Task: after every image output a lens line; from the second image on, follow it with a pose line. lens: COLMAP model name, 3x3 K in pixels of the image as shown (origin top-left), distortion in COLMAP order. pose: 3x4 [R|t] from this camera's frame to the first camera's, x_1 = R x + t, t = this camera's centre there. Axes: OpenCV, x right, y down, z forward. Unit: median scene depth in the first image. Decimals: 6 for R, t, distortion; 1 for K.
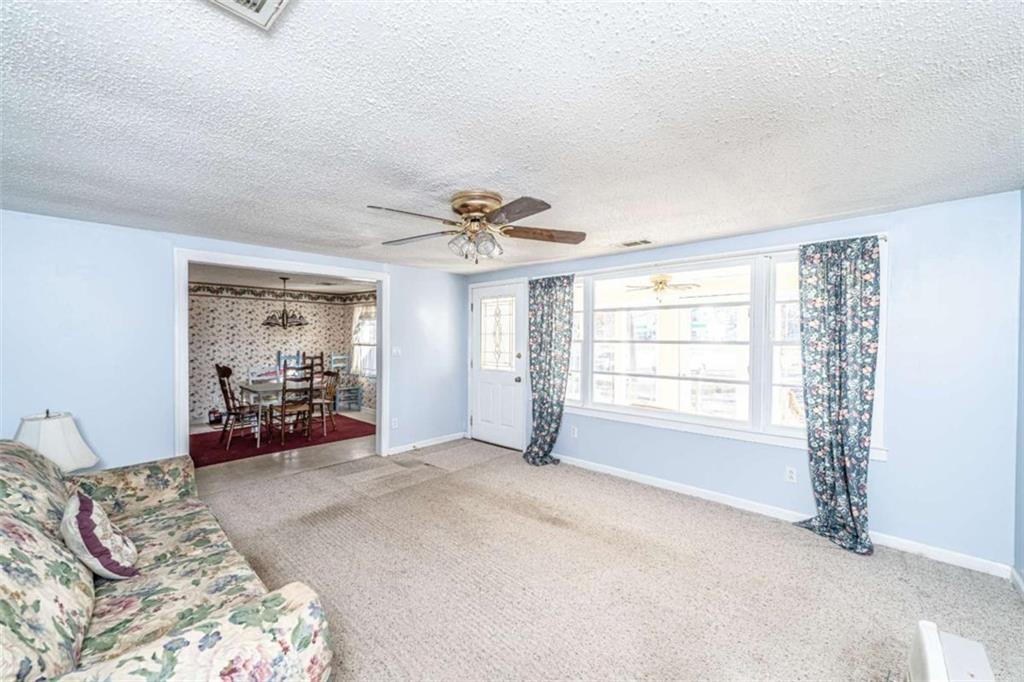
lens RADIAL K [[410.4, 0, 508.8], [0, 410.4, 342.5], [0, 0, 1]] dist [-0.001708, -0.000059]
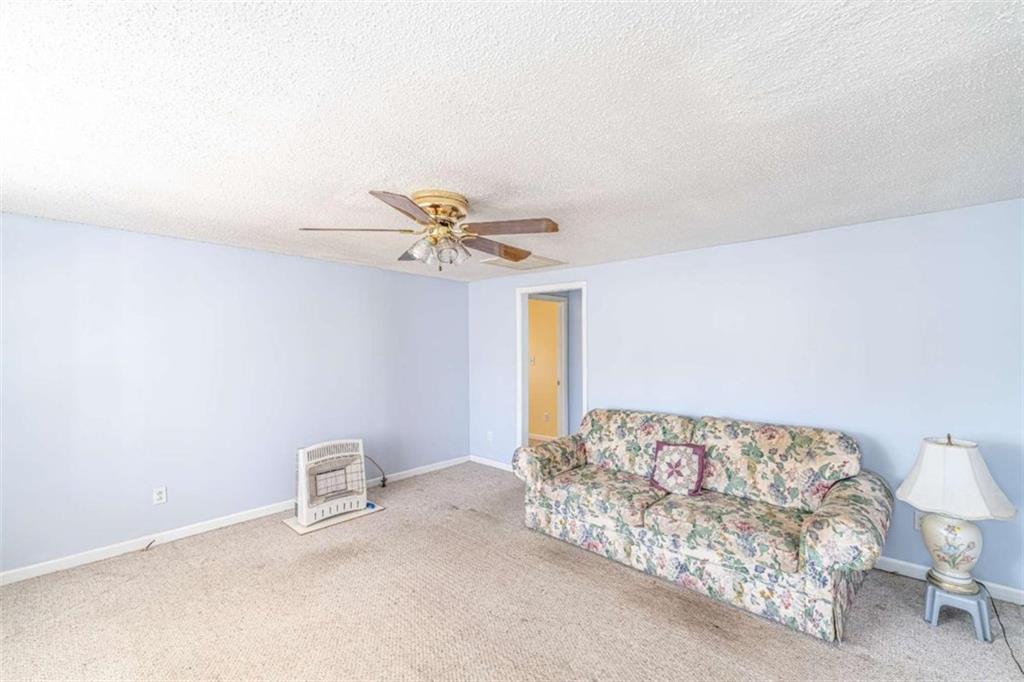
lens RADIAL K [[410.4, 0, 508.8], [0, 410.4, 342.5], [0, 0, 1]] dist [-0.001708, -0.000059]
pose [[-0.999259, 0.002908, 0.038388, -0.302019], [0.002871, 0.999995, -0.001019, -0.031720], [-0.038391, -0.000908, -0.999262, 2.224699]]
